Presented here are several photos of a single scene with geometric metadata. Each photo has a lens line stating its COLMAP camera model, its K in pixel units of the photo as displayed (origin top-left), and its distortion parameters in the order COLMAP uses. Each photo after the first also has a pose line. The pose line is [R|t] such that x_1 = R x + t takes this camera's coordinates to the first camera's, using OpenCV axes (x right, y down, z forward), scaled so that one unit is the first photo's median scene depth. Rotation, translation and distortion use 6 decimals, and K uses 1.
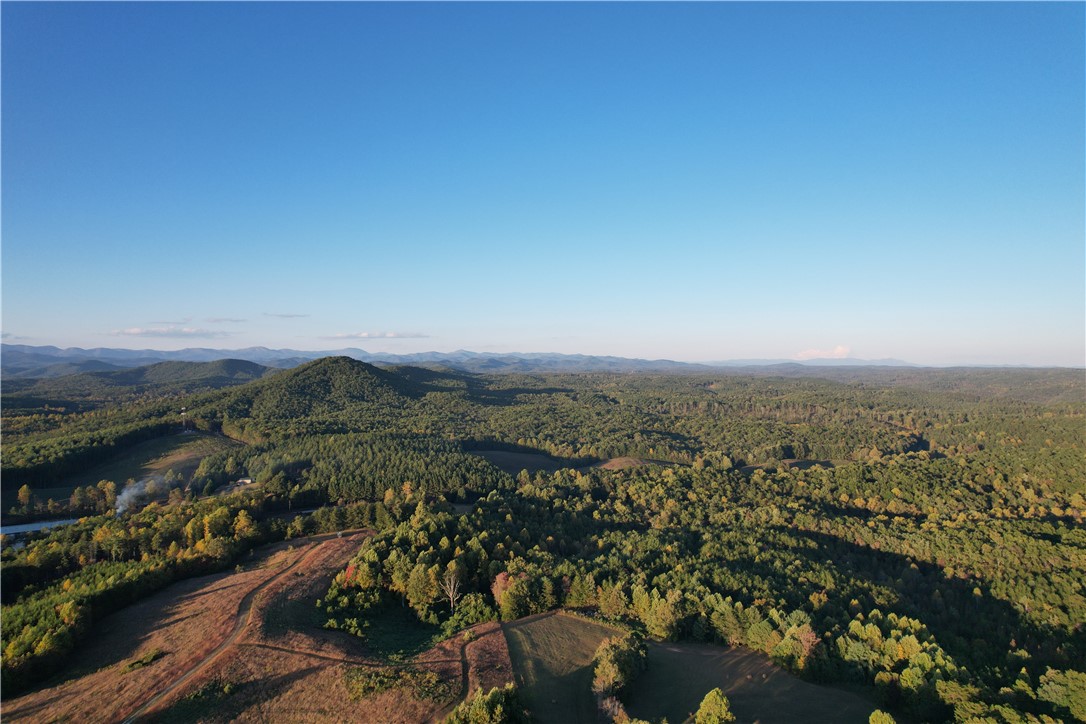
lens RADIAL K [[685.4, 0, 543.5], [0, 685.4, 368.4], [0, 0, 1]] dist [-0.093068, 0.083317]
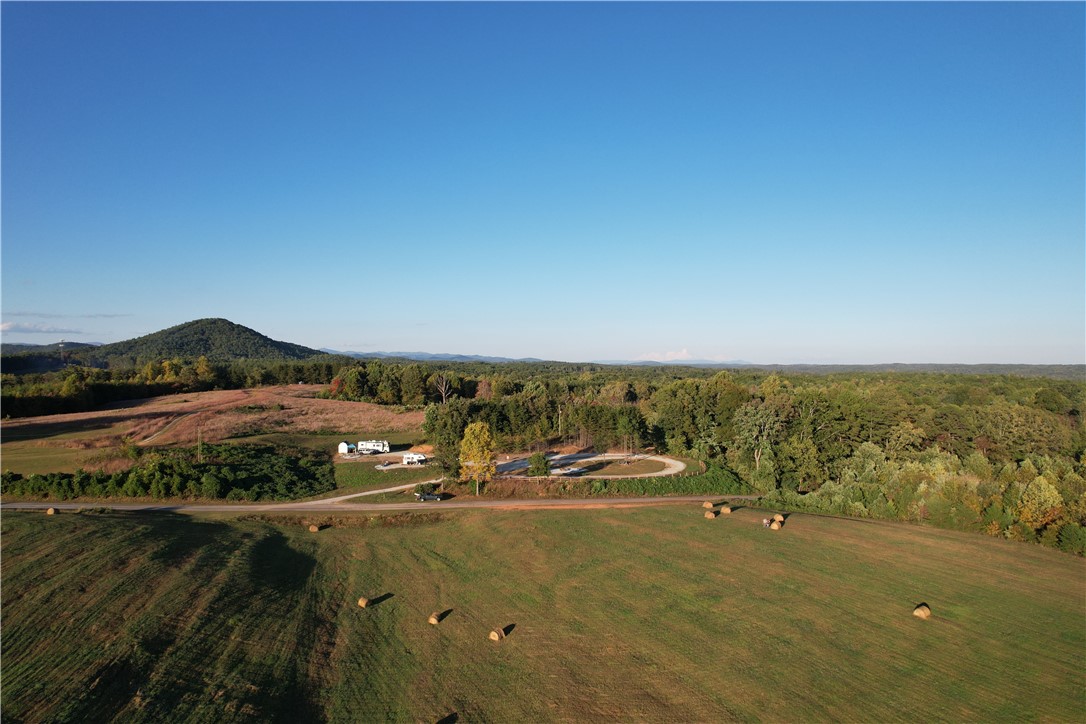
lens RADIAL K [[685.4, 0, 543.5], [0, 685.4, 368.4], [0, 0, 1]] dist [-0.093068, 0.083317]
pose [[0.980835, 0.002921, 0.194818, -0.114787], [-0.002528, 0.999994, -0.002267, 0.180471], [-0.194823, 0.001731, 0.980837, -0.057441]]
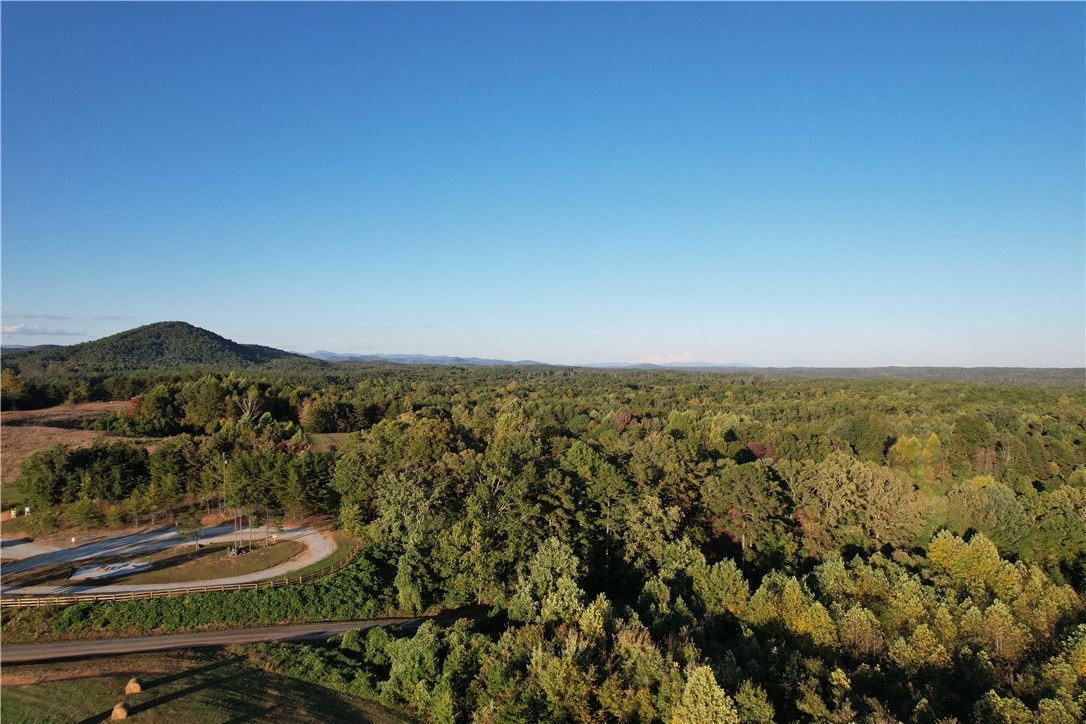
lens RADIAL K [[685.4, 0, 543.5], [0, 685.4, 368.4], [0, 0, 1]] dist [-0.093068, 0.083317]
pose [[0.980944, 0.003900, 0.194251, 0.044087], [-0.002899, 0.999981, -0.005438, 0.167209], [-0.194269, 0.004771, 0.980937, 0.027586]]
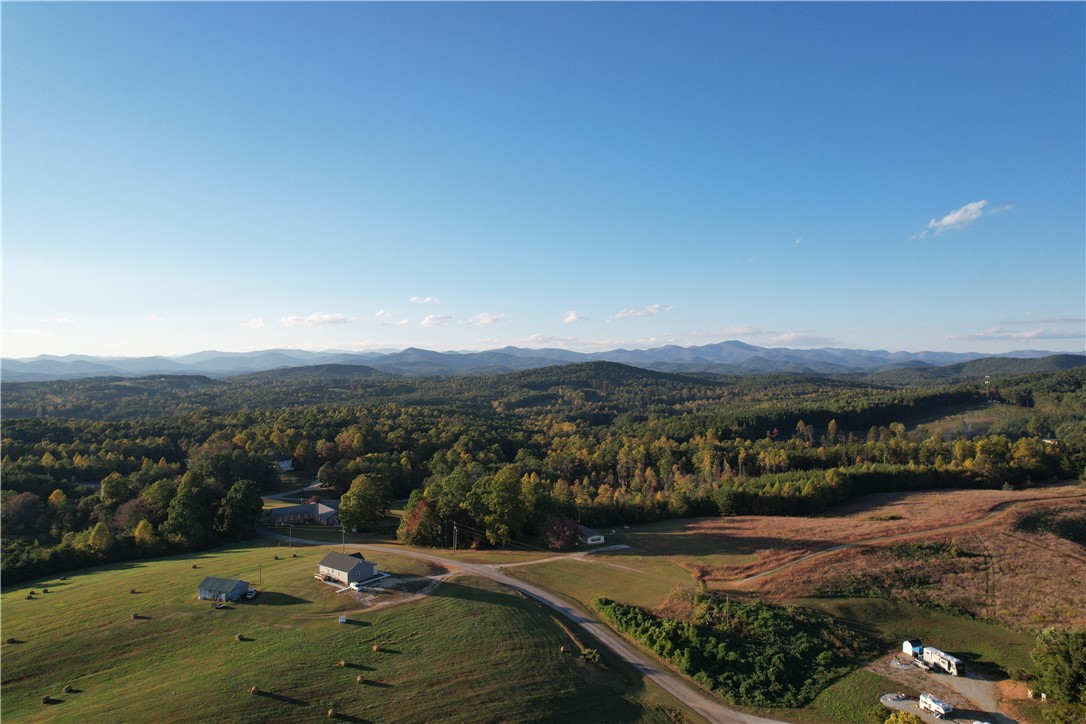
lens RADIAL K [[685.4, 0, 543.5], [0, 685.4, 368.4], [0, 0, 1]] dist [-0.093068, 0.083317]
pose [[0.450753, 0.003391, -0.892642, 0.043270], [-0.009203, 0.999957, -0.000848, 0.098827], [0.892601, 0.008597, 0.450765, 0.027887]]
